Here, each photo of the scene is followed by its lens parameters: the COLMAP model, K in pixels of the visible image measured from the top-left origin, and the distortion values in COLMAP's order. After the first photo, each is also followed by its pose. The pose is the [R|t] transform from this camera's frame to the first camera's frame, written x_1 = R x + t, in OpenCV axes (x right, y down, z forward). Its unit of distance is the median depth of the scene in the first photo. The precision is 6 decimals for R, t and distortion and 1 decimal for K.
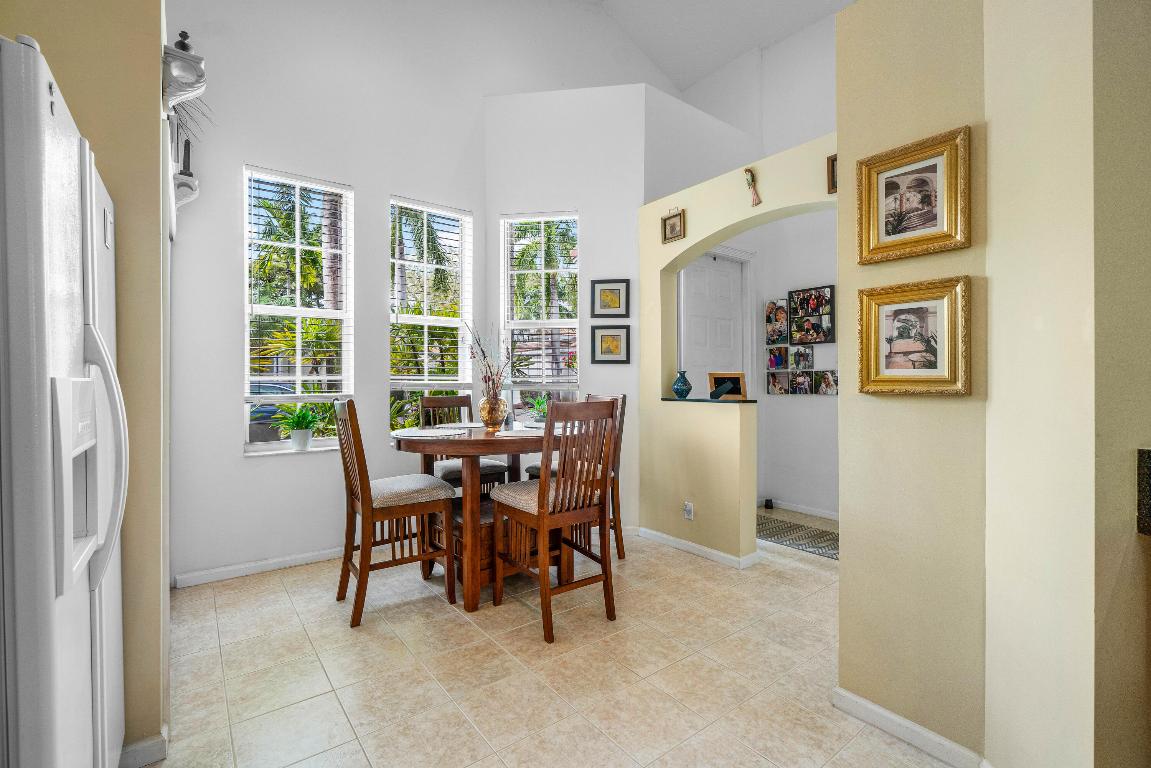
lens RADIAL K [[515.8, 0, 571.9], [0, 515.8, 382.1], [0, 0, 1]] dist [-0.008768, -0.000419]
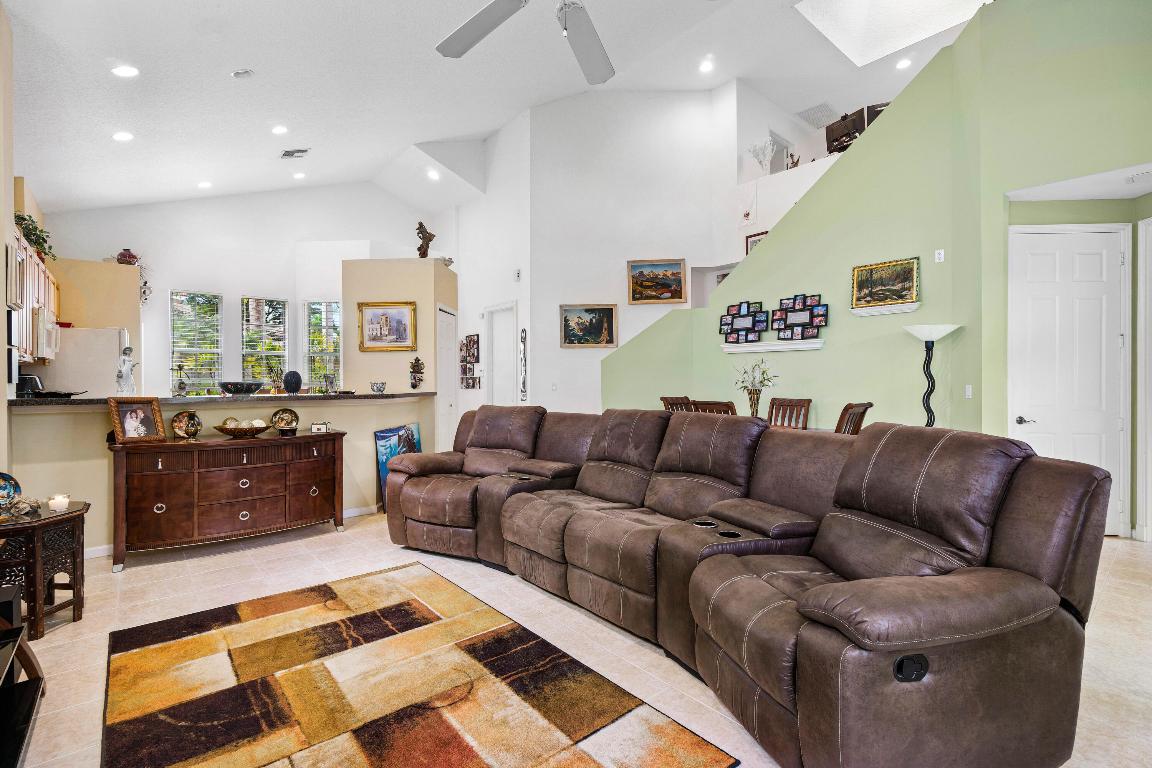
lens RADIAL K [[516.2, 0, 556.1], [0, 516.2, 387.8], [0, 0, 1]] dist [-0.008768, -0.000419]
pose [[0.998372, 0.002428, 0.056978, 0.781010], [-0.002585, 0.999993, 0.002688, 0.016278], [-0.056971, -0.002831, 0.998372, -1.149079]]
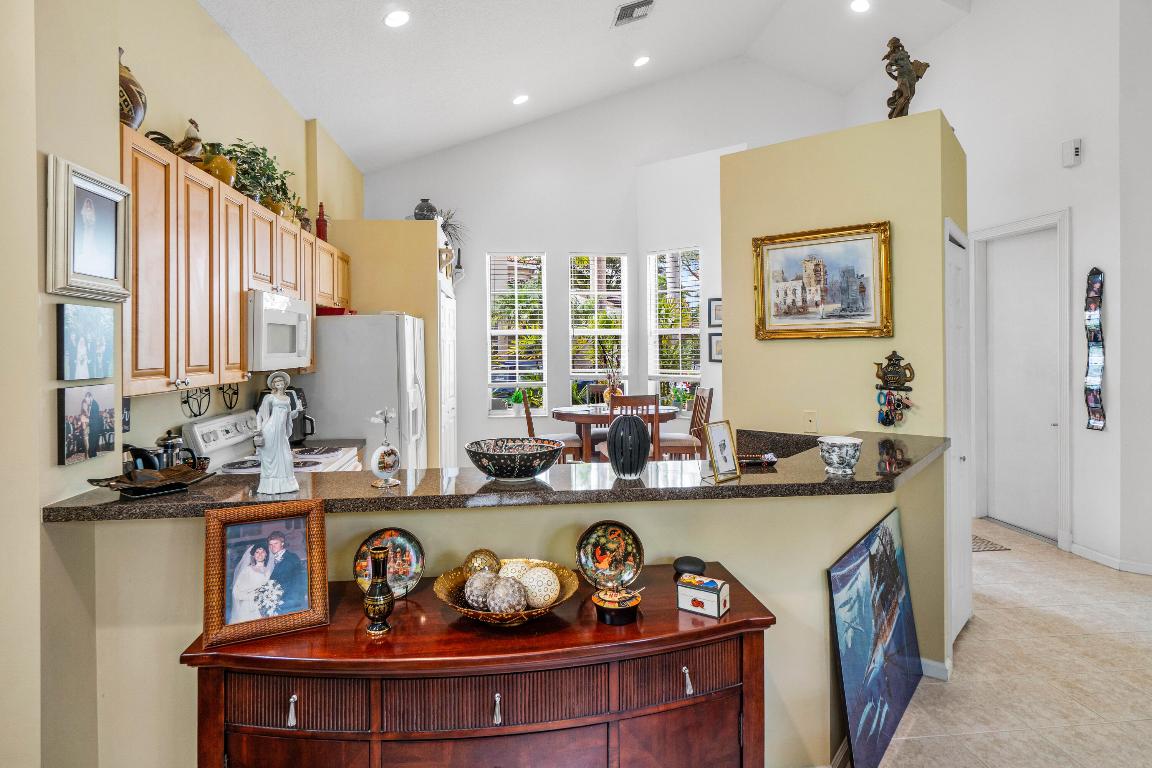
lens RADIAL K [[596.6, 0, 579.0], [0, 596.6, 345.5], [0, 0, 1]] dist [-0.001536, -0.000185]
pose [[0.870888, -0.005626, -0.491450, 0.497541], [0.002055, 0.999967, -0.007806, -0.067198], [0.491477, 0.005789, 0.870871, -0.488518]]
